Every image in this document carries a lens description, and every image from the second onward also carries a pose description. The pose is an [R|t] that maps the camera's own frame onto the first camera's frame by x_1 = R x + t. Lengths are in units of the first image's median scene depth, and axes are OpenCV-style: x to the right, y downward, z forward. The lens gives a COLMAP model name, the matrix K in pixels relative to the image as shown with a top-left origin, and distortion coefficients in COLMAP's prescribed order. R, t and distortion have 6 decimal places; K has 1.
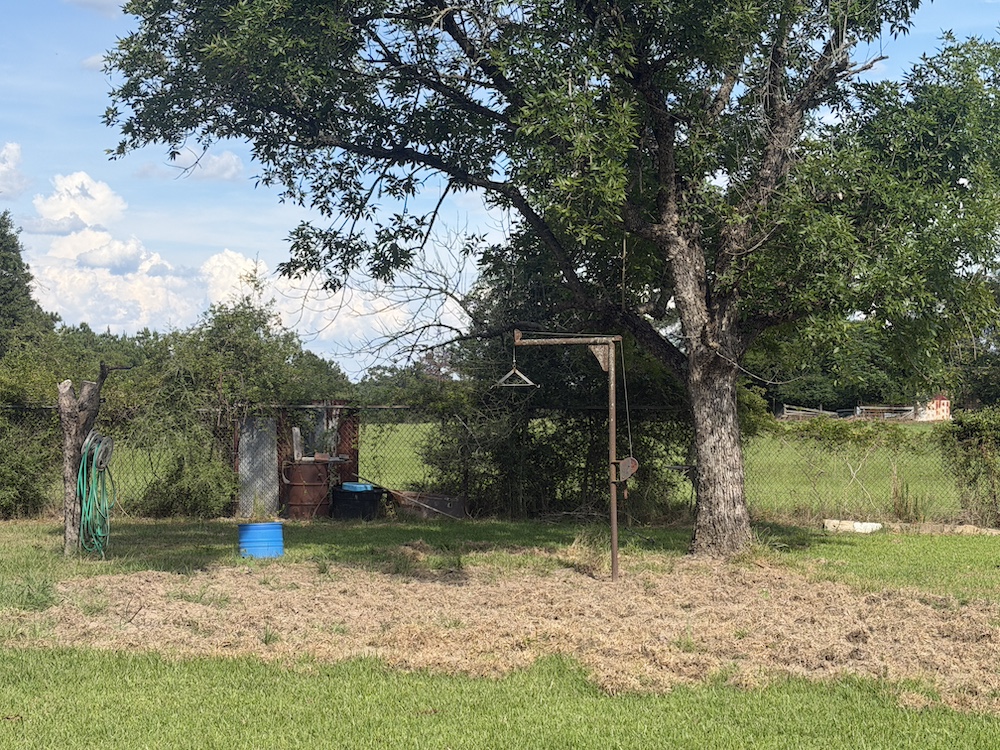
lens RADIAL K [[1811.7, 0, 500.5], [0, 1811.7, 375.9], [0, 0, 1]] dist [0.045211, 0.000000]
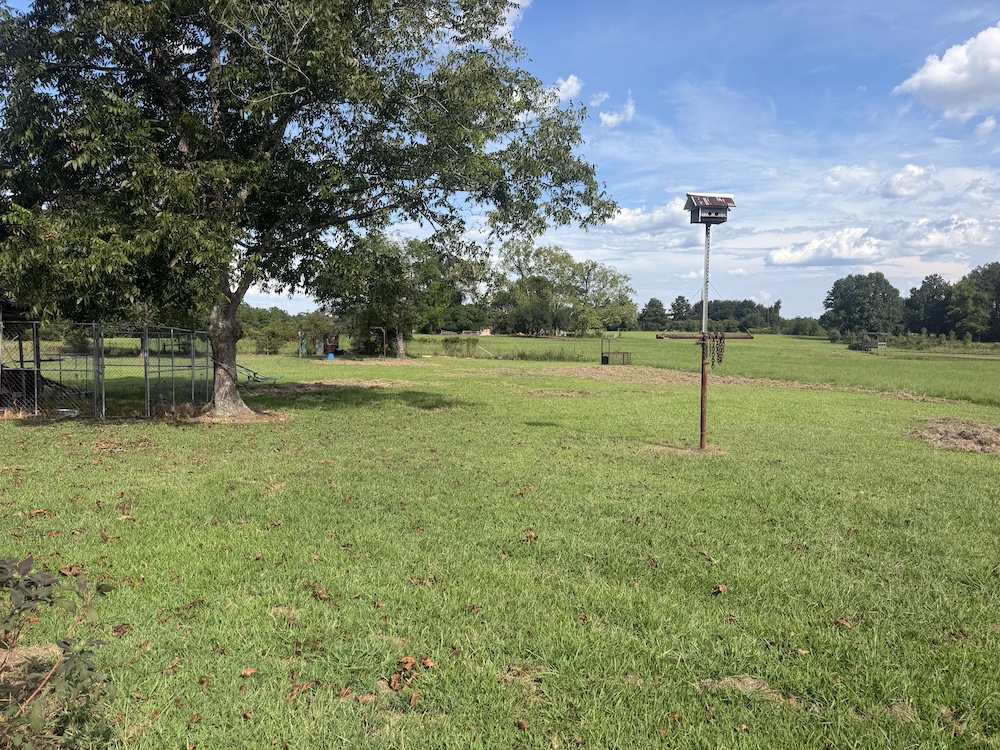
lens RADIAL K [[683.1, 0, 502.8], [0, 683.1, 376.8], [0, 0, 1]] dist [-0.013001, 0.004344]
pose [[0.972190, -0.005355, 0.234132, -0.078796], [-0.015010, 0.996259, 0.085110, -0.042306], [-0.233711, -0.086257, 0.968472, -1.174366]]
